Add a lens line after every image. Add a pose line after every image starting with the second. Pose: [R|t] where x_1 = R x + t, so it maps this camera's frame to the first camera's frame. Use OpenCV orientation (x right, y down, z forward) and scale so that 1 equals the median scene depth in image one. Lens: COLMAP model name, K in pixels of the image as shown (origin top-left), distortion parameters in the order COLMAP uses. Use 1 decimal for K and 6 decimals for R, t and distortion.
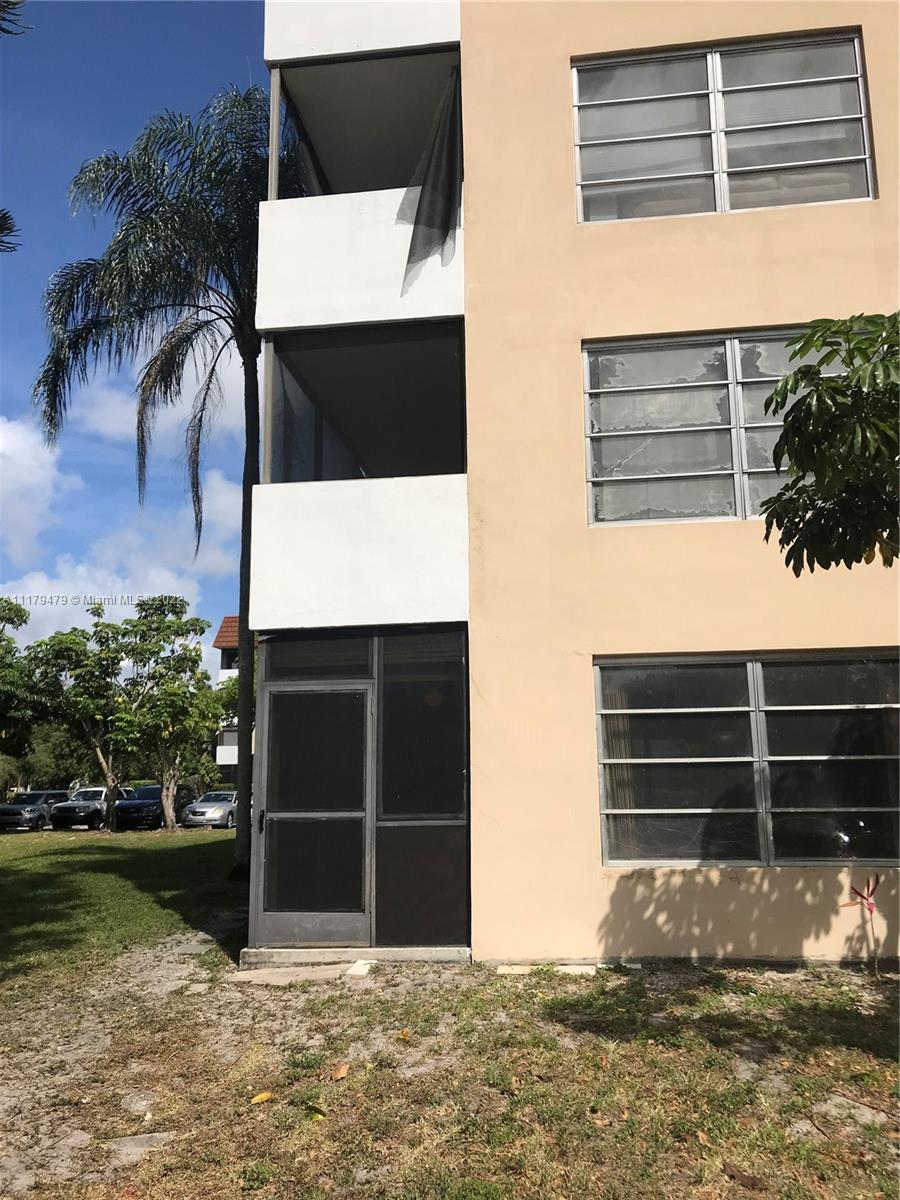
lens RADIAL K [[980.5, 0, 453.7], [0, 980.5, 600.1], [0, 0, 1]] dist [0.030133, -0.032552]
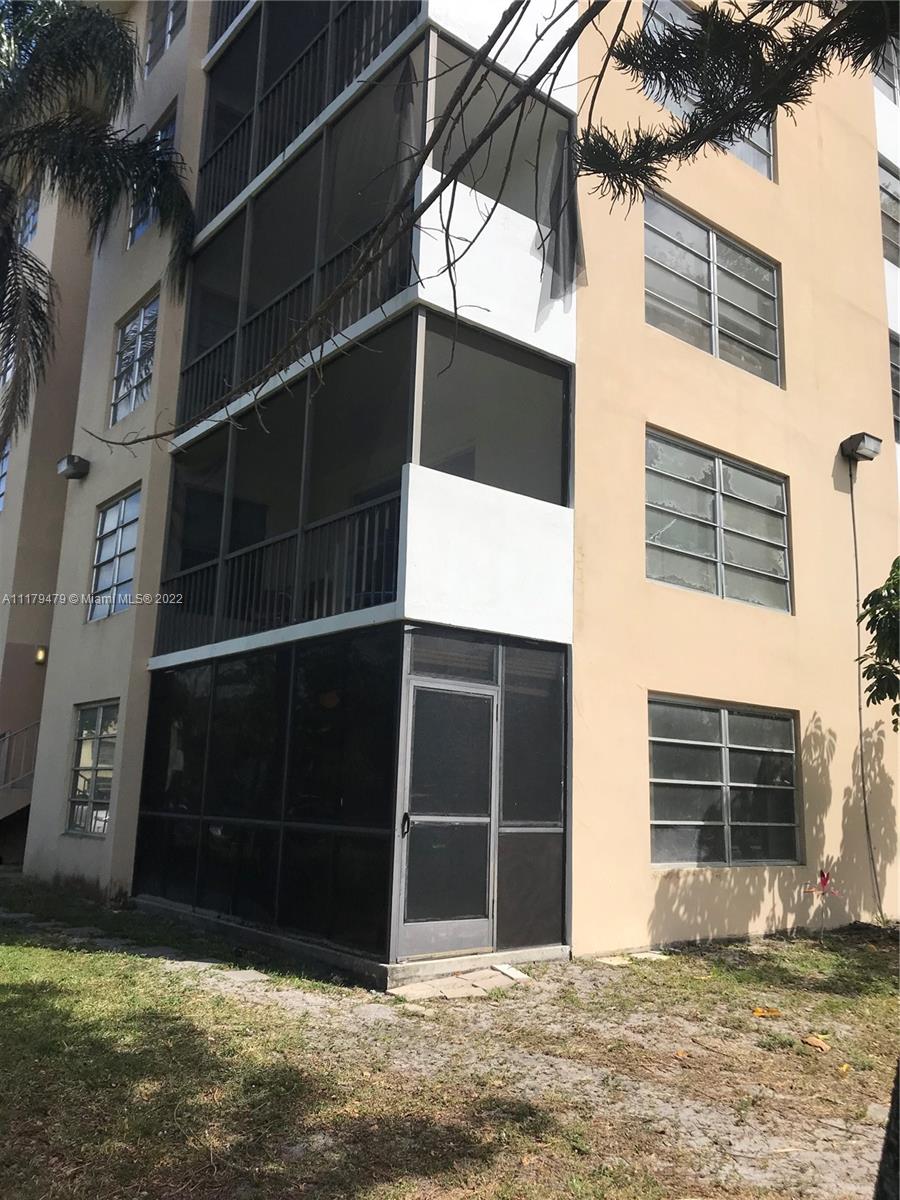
lens RADIAL K [[980.5, 0, 448.9], [0, 980.5, 594.8], [0, 0, 1]] dist [0.030133, -0.032552]
pose [[0.694878, 0.181237, 0.695915, -0.877723], [-0.171672, 0.981549, -0.084209, 0.085337], [-0.698336, -0.060954, 0.713170, 0.332758]]
